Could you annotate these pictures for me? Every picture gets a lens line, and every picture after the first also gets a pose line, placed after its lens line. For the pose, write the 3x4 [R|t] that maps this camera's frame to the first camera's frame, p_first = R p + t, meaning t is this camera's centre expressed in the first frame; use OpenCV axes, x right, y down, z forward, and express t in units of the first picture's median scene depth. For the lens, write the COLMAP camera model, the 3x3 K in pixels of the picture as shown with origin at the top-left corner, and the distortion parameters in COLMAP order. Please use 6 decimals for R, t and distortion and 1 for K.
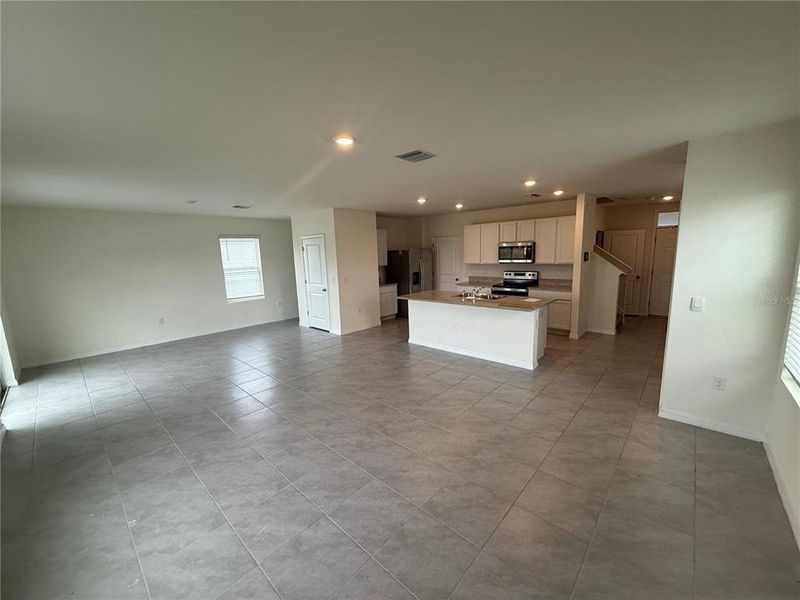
lens RADIAL K [[320.5, 0, 400.1], [0, 320.5, 301.4], [0, 0, 1]] dist [0.000423, -0.000346]
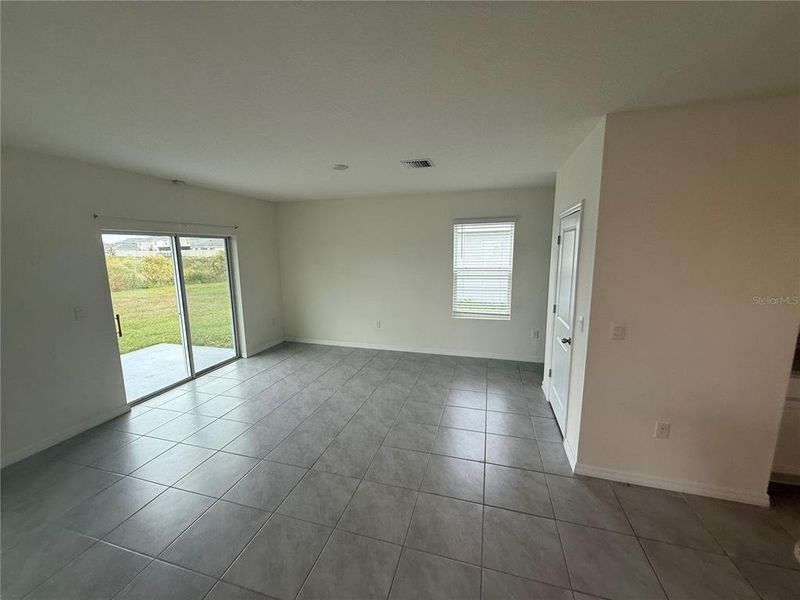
lens RADIAL K [[320.5, 0, 397.3], [0, 320.5, 298.8], [0, 0, 1]] dist [0.000423, -0.000346]
pose [[0.443432, 0.160856, -0.881756, 0.018105], [-0.144506, 0.983725, 0.106786, -0.096668], [0.884582, 0.080067, 0.459460, 0.599930]]
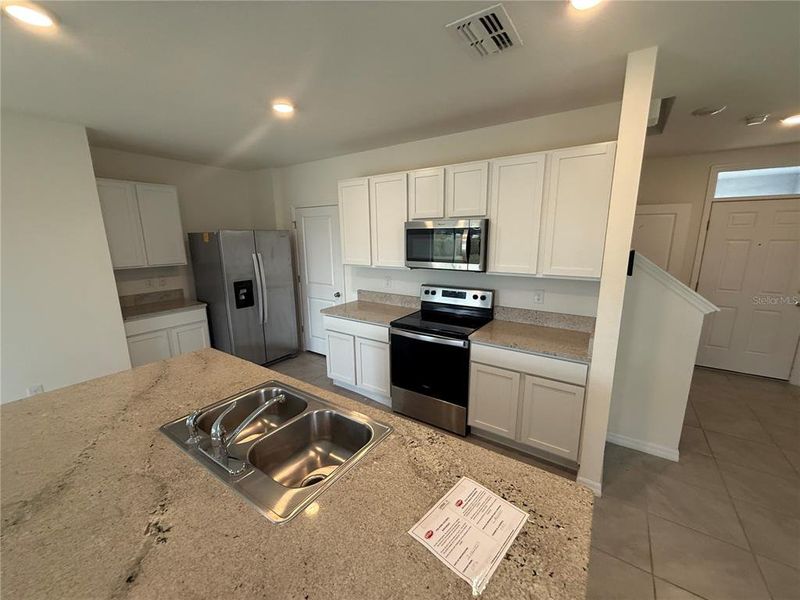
lens RADIAL K [[320.5, 0, 398.7], [0, 320.5, 301.6], [0, 0, 1]] dist [0.000423, -0.000346]
pose [[0.992118, -0.002053, 0.125294, 0.244437], [-0.003599, 0.998986, 0.044872, -0.094202], [-0.125259, -0.044969, 0.991104, 0.577361]]
